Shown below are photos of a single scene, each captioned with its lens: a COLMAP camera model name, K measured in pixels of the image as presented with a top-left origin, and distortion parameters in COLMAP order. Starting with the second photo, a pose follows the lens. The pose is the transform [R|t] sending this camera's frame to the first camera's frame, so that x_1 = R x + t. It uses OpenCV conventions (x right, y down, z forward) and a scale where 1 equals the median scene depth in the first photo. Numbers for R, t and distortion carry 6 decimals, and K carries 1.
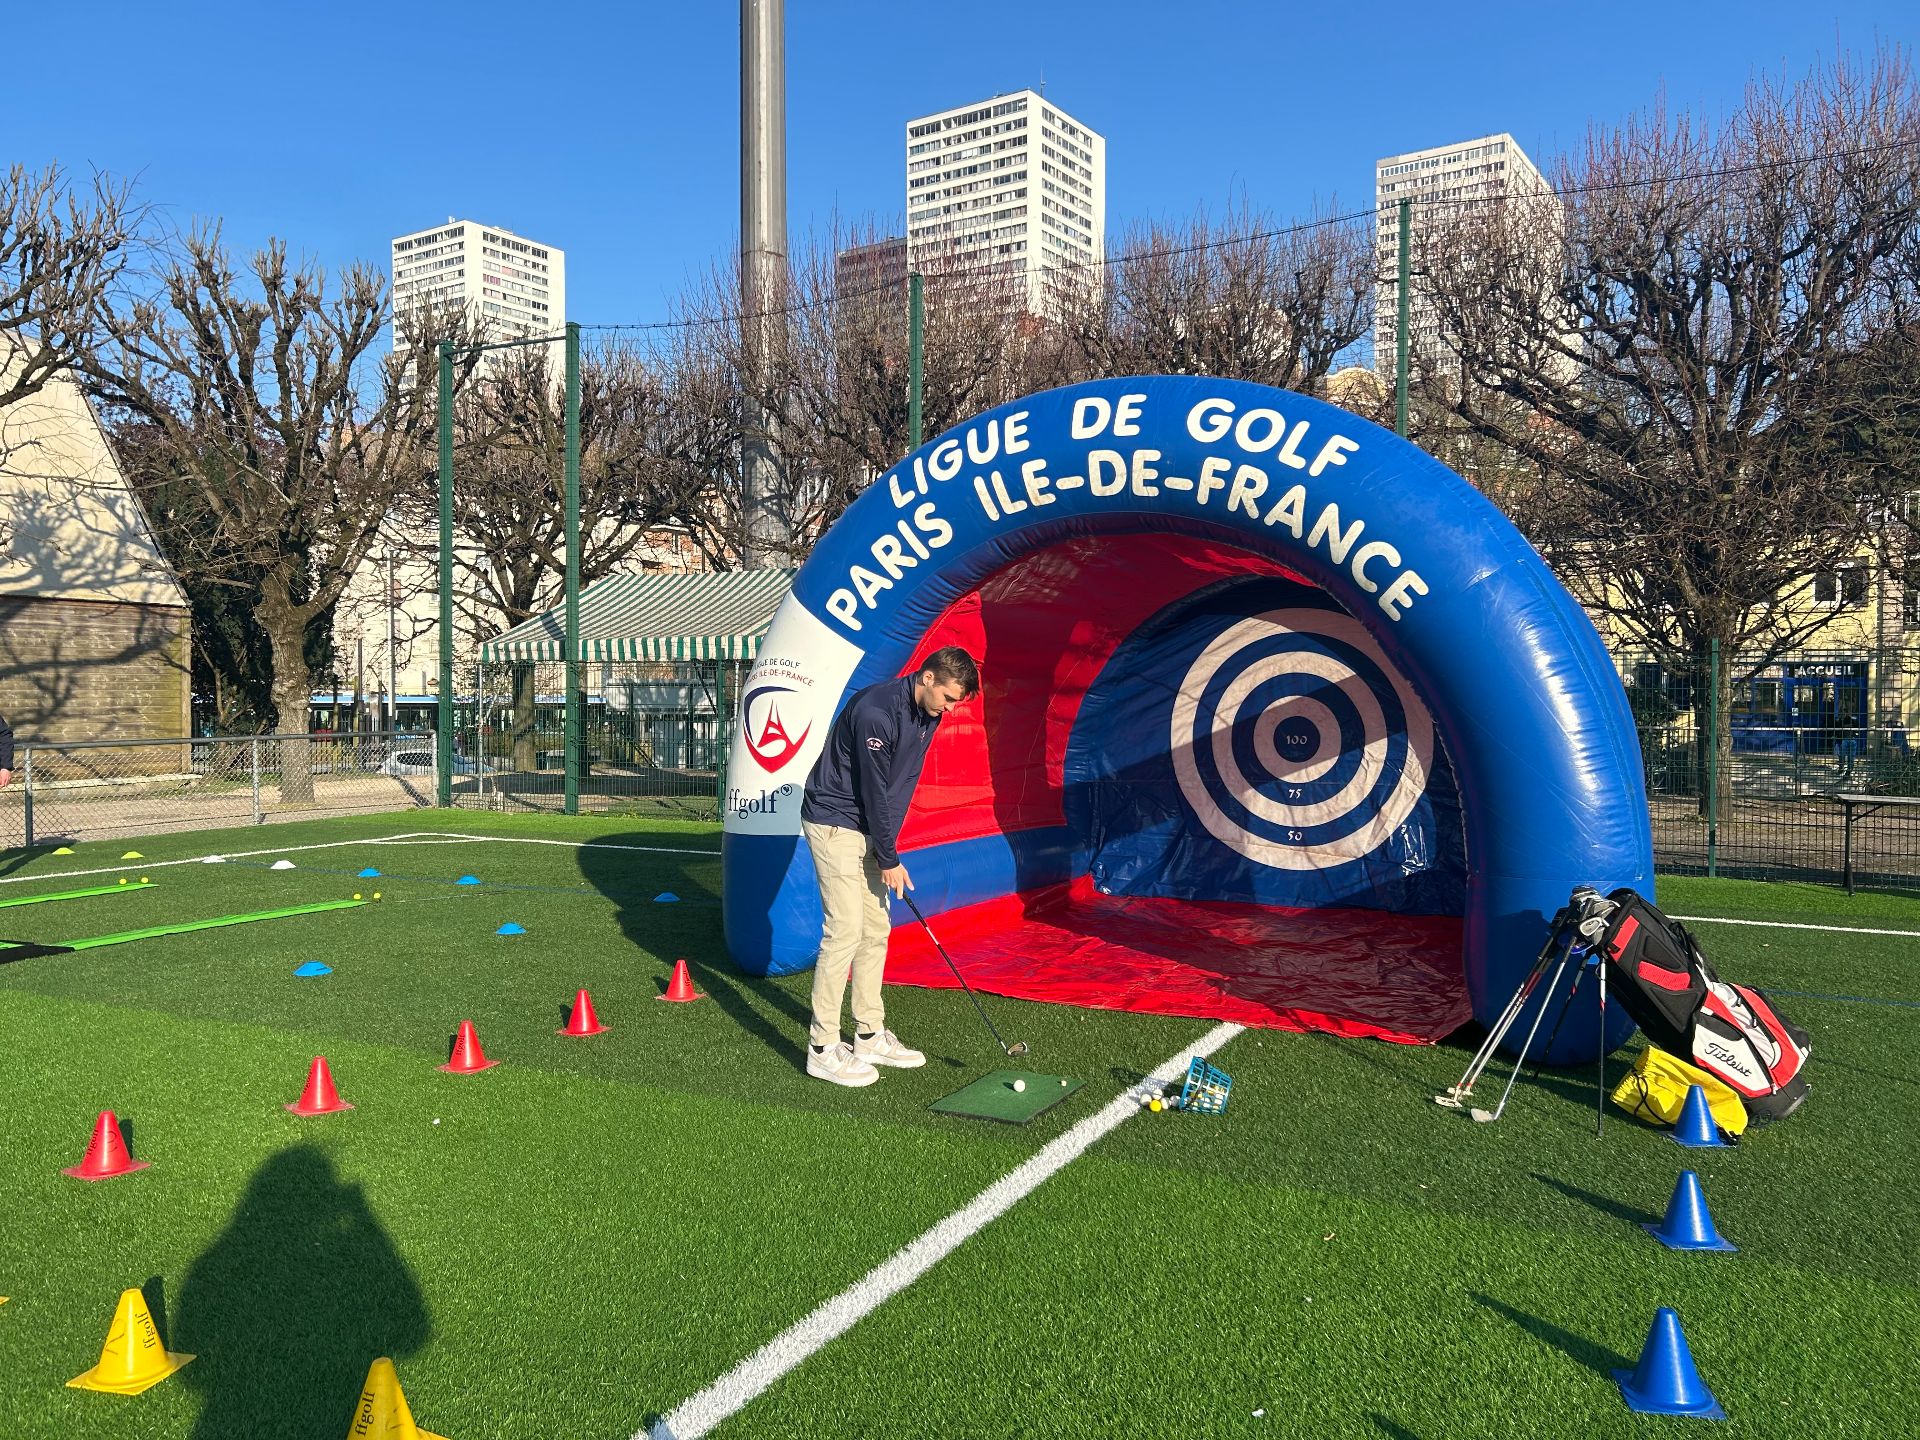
lens RADIAL K [[1413.8, 0, 960.0], [0, 1413.8, 720.0], [0, 0, 1]] dist [0.094115, -0.199320]
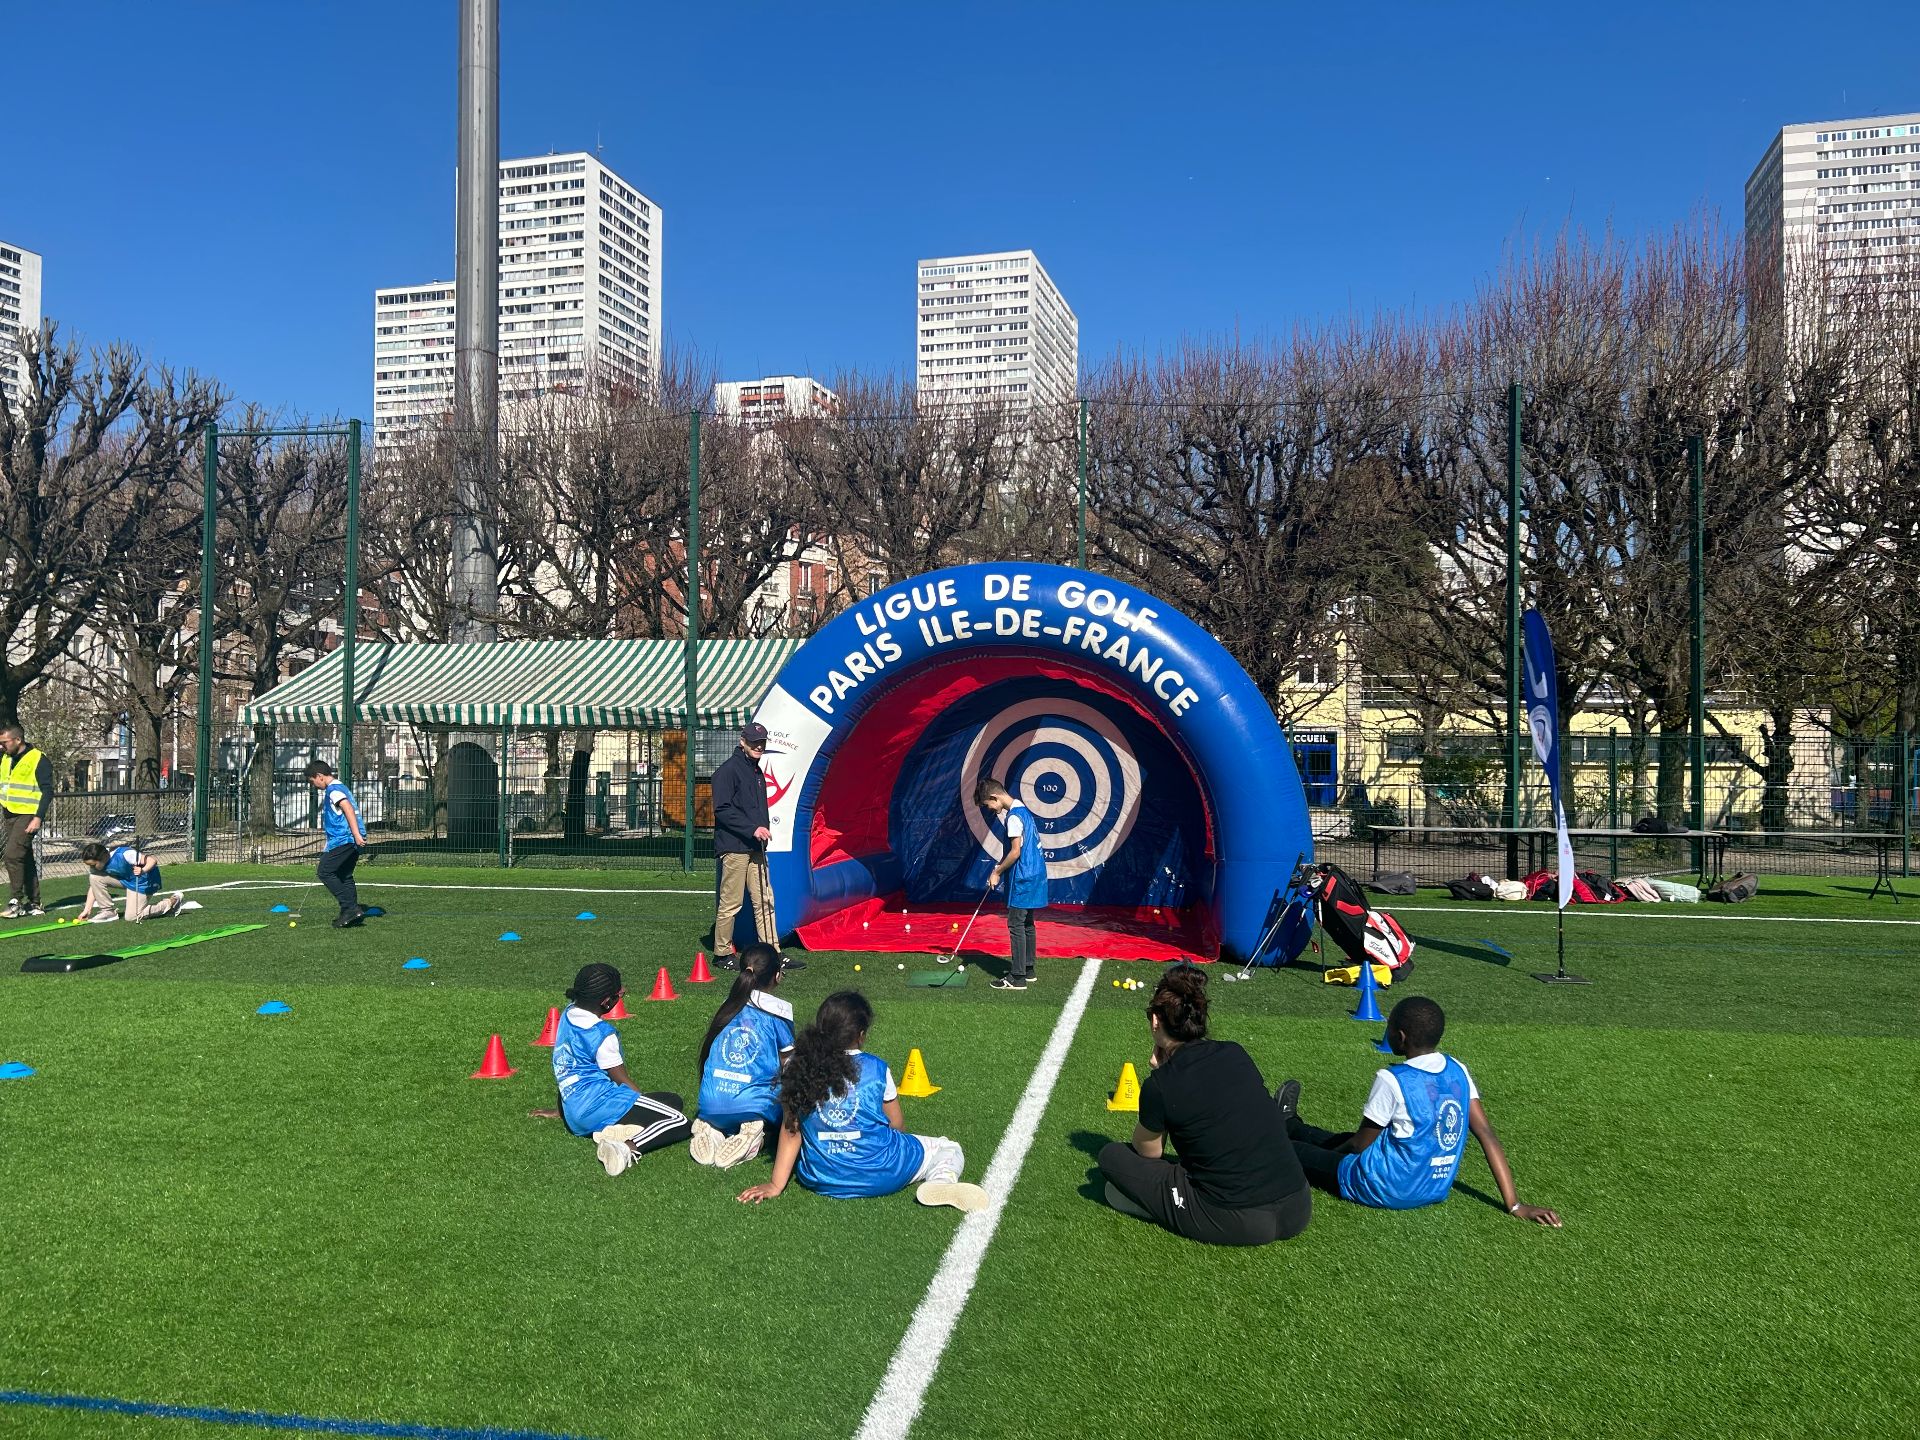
lens RADIAL K [[1421.0, 0, 953.4], [0, 1421.0, 710.4], [0, 0, 1]] dist [0.042580, -0.073844]
pose [[0.950973, 0.014757, 0.308923, -0.294807], [0.000755, 0.998747, -0.050035, 0.006494], [-0.309274, 0.047815, 0.949770, -0.341043]]
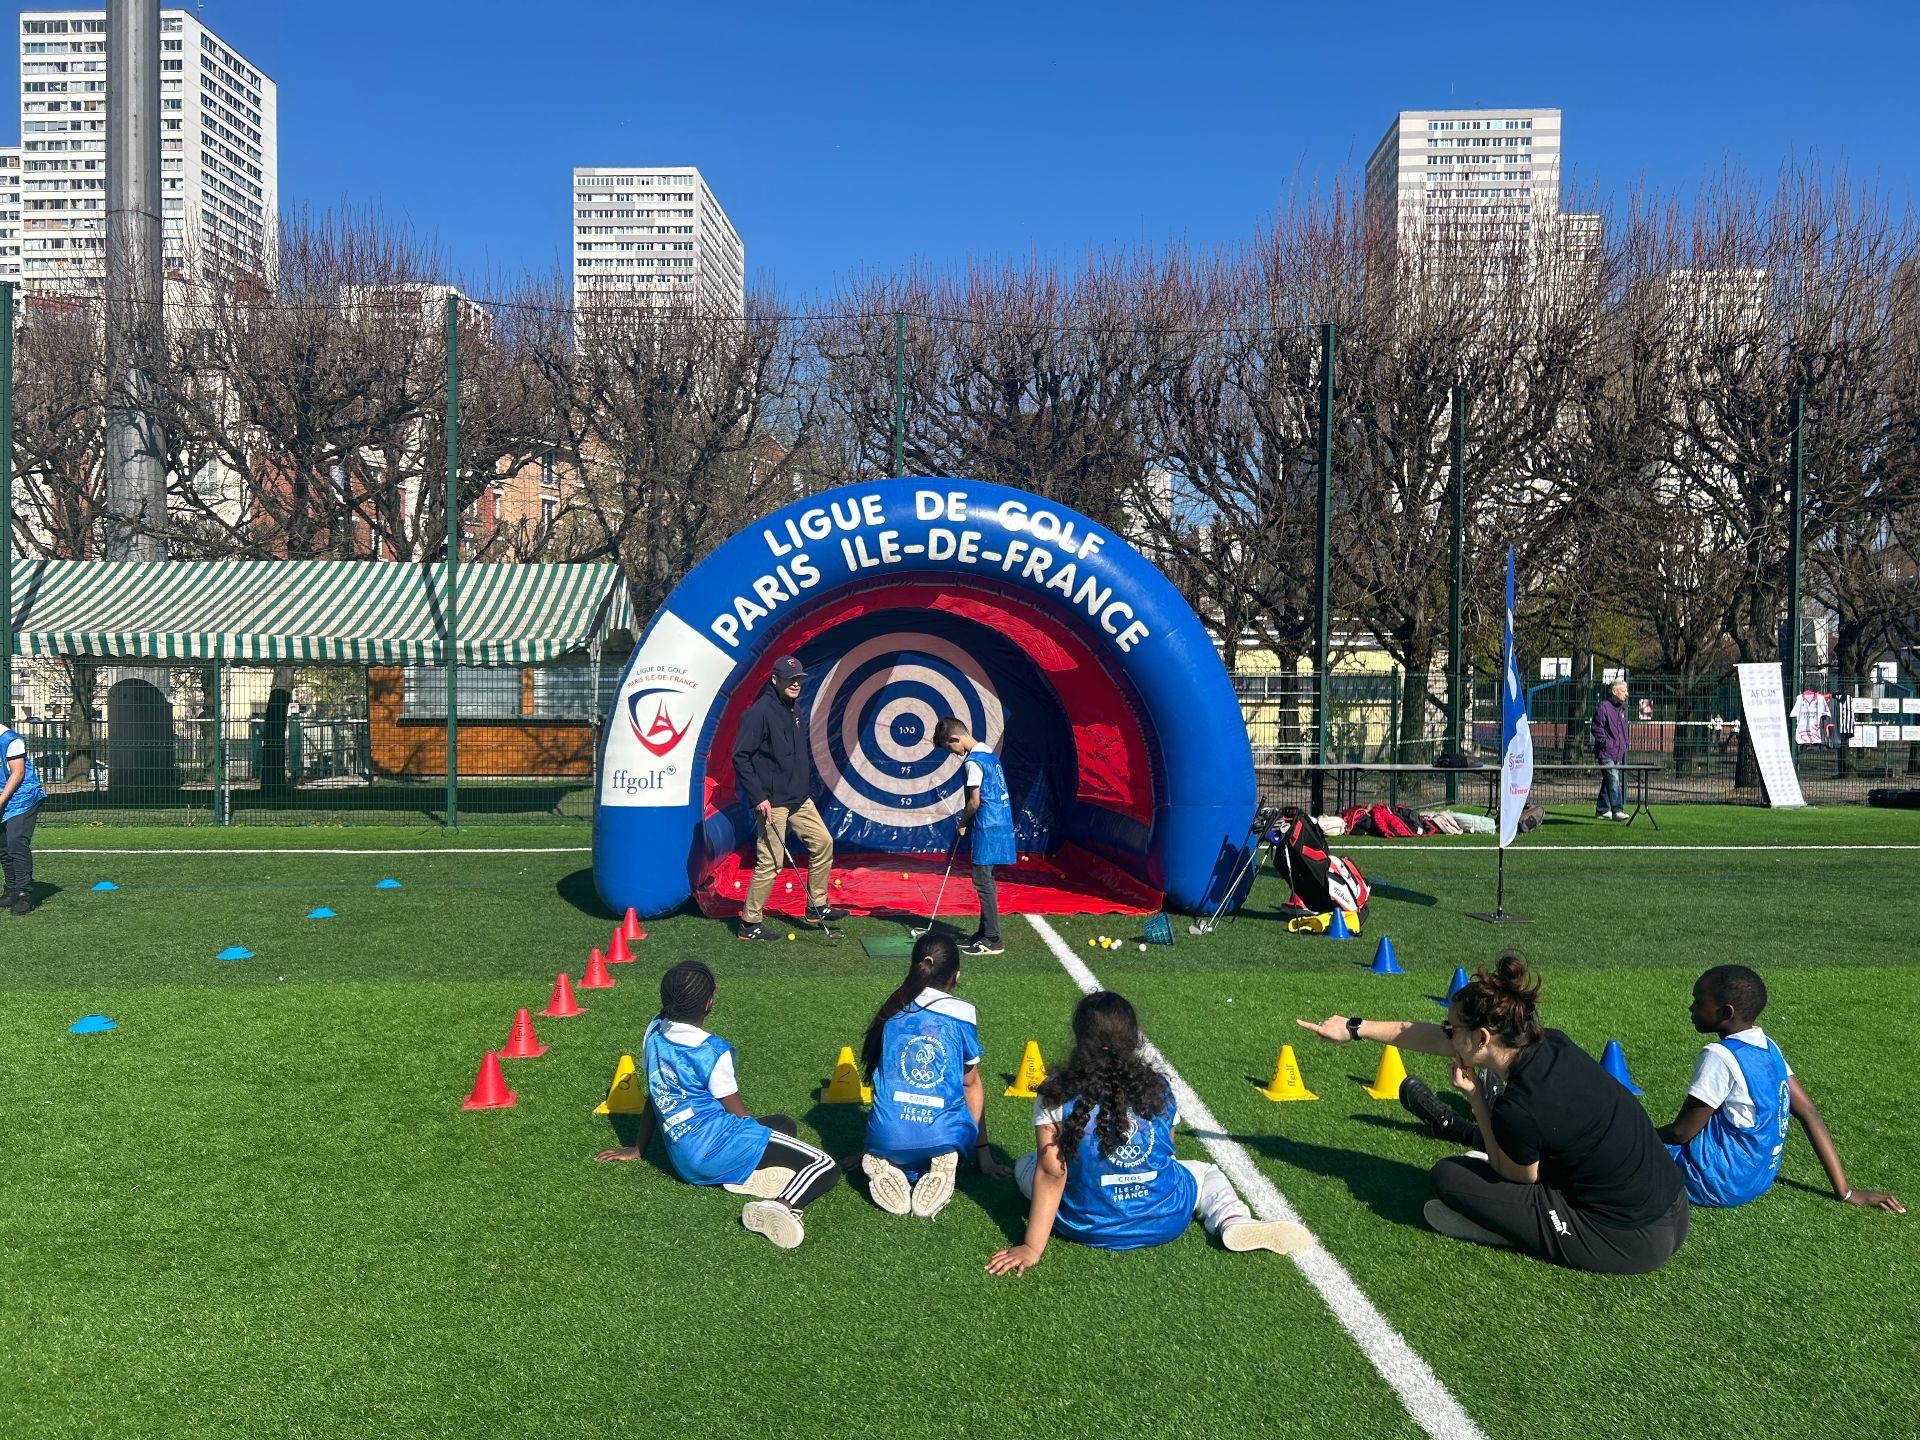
lens RADIAL K [[1427.3, 0, 969.4], [0, 1427.3, 725.0], [0, 0, 1]] dist [0.026719, -0.039521]
pose [[0.846158, -0.007393, 0.532881, -0.420071], [0.006312, 0.999973, 0.003850, 0.003910], [-0.532894, 0.000105, 0.846182, -0.164863]]
